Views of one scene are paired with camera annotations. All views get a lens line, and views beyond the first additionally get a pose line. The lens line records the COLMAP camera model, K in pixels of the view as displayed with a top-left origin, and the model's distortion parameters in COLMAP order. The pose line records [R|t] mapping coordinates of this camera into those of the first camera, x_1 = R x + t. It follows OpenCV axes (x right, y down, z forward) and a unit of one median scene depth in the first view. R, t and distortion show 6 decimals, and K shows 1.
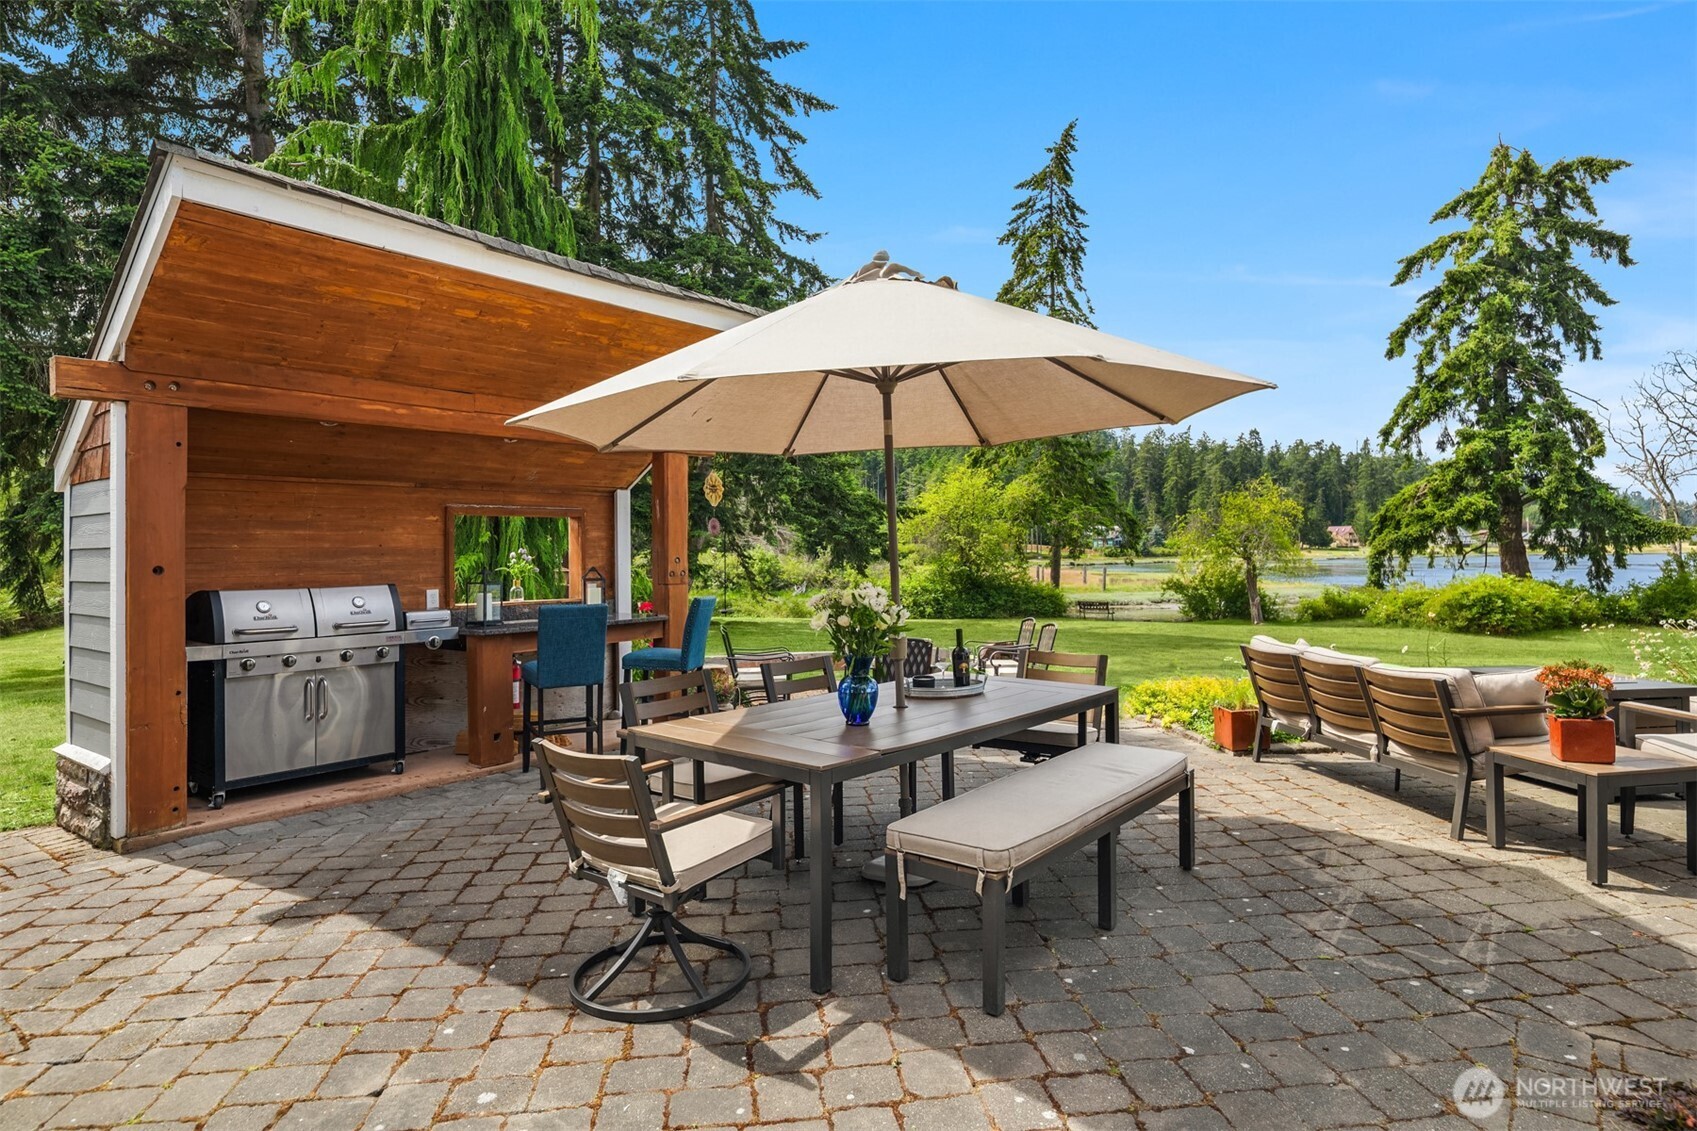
lens RADIAL K [[928.3, 0, 866.4], [0, 928.3, 558.5], [0, 0, 1]] dist [-0.003015, -0.001573]
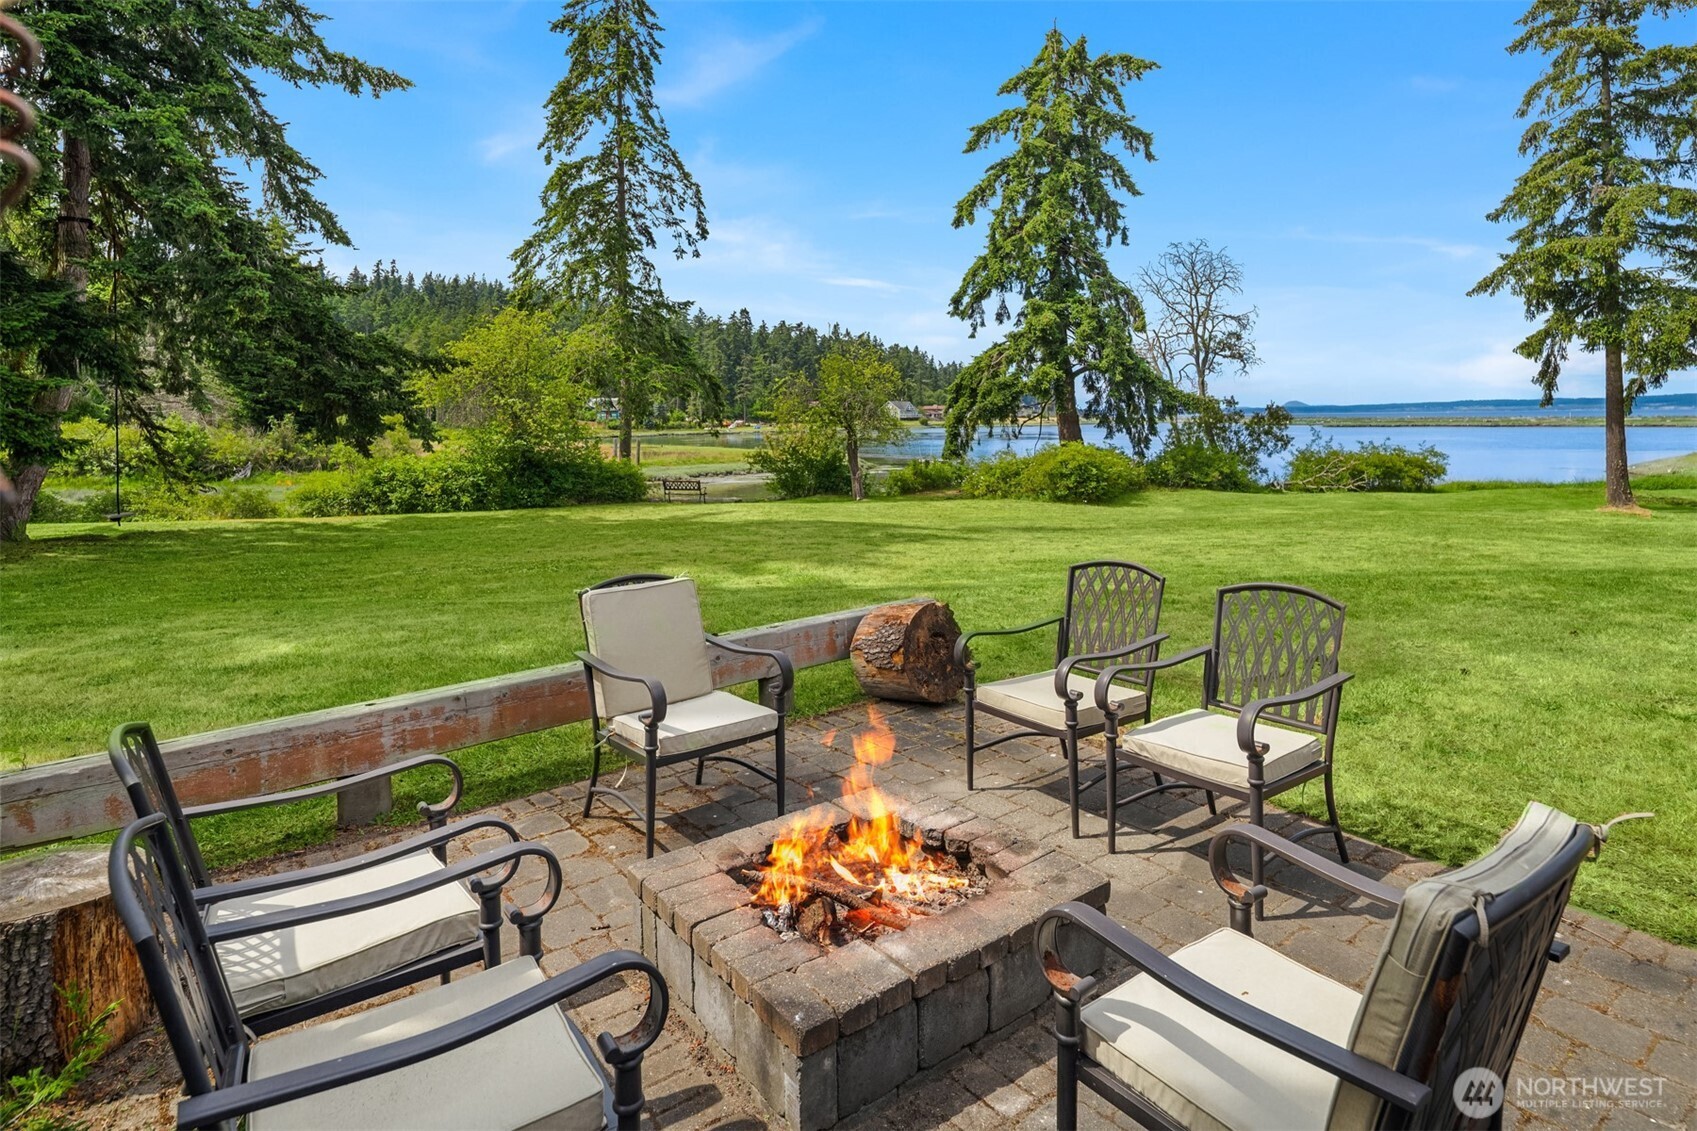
lens RADIAL K [[917.1, 0, 848.8], [0, 917.1, 436.5], [0, 0, 1]] dist [-0.004105, -0.000978]
pose [[0.865239, -0.007124, 0.501309, -0.034258], [0.004505, 0.999969, 0.006436, 0.002436], [-0.501339, -0.003310, 0.865244, 0.220542]]
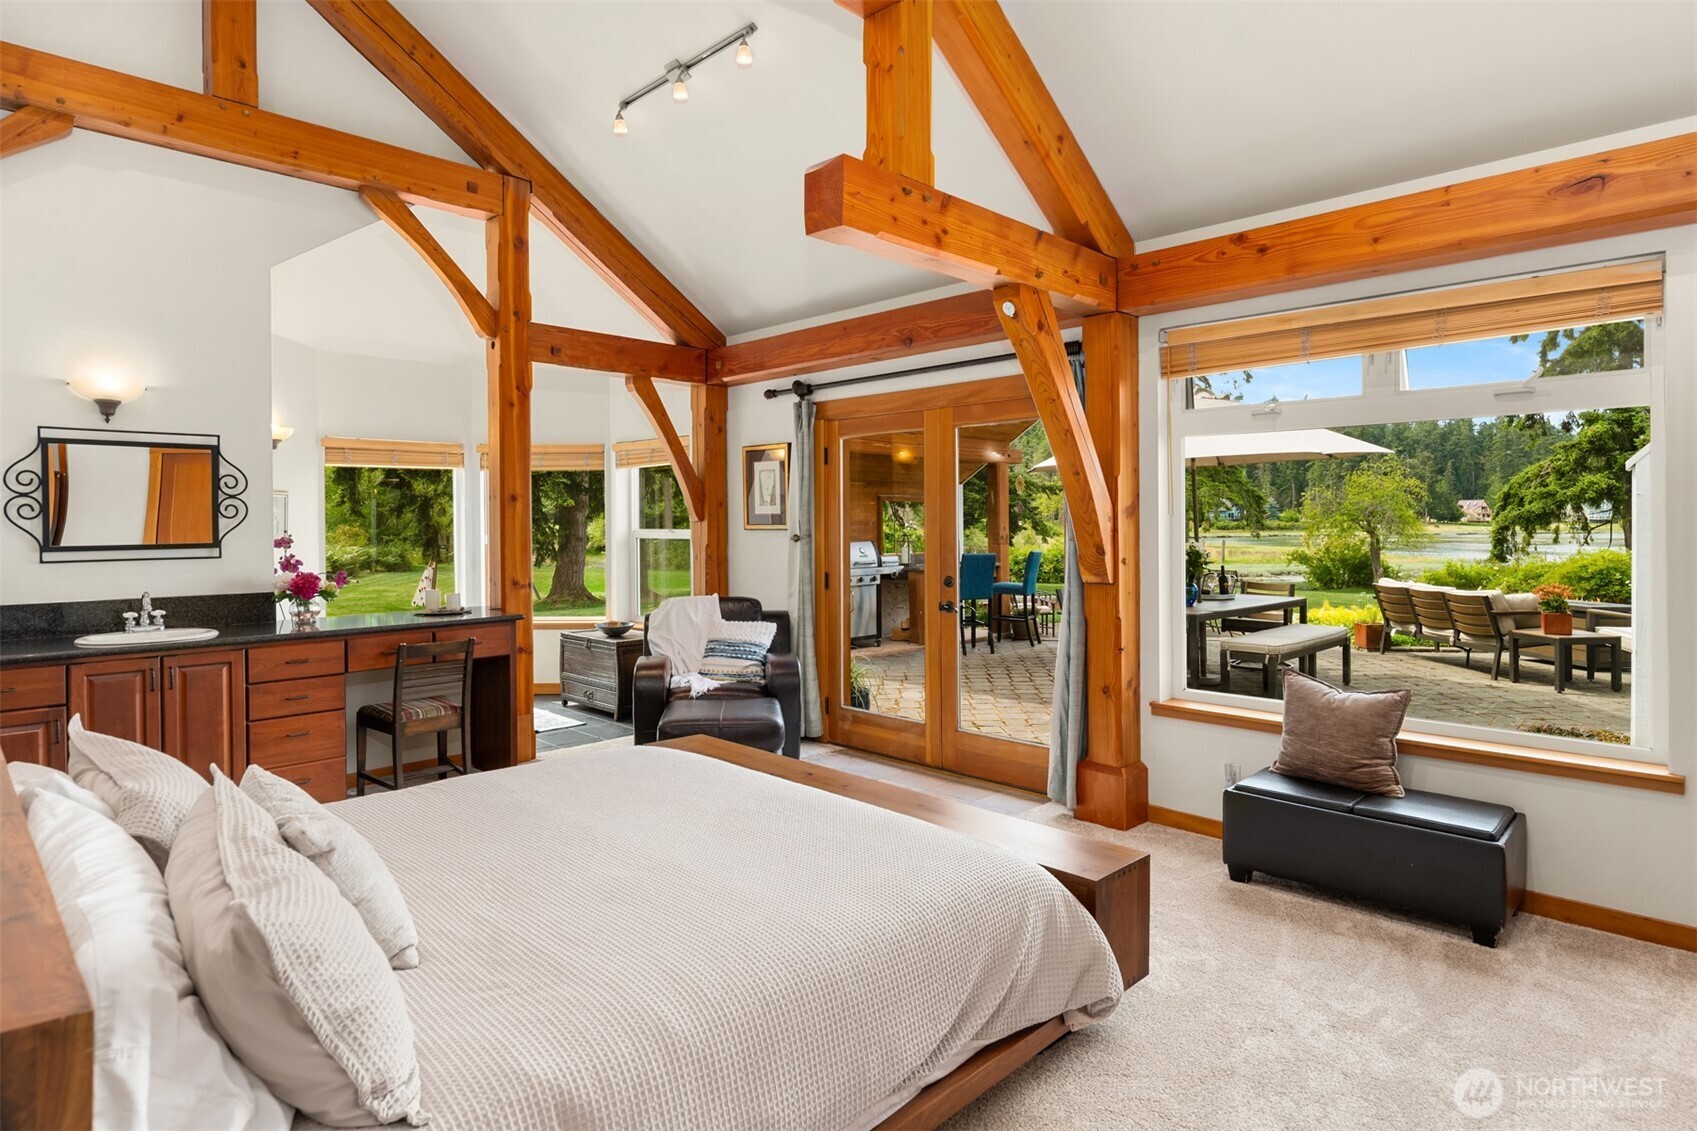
lens RADIAL K [[938.4, 0, 864.4], [0, 938.4, 518.6], [0, 0, 1]] dist [0.000633, -0.001257]
pose [[0.994599, 0.008396, -0.103452, -0.060312], [-0.009494, 0.999904, -0.010125, 0.000611], [0.103357, 0.011052, 0.994583, -0.140713]]
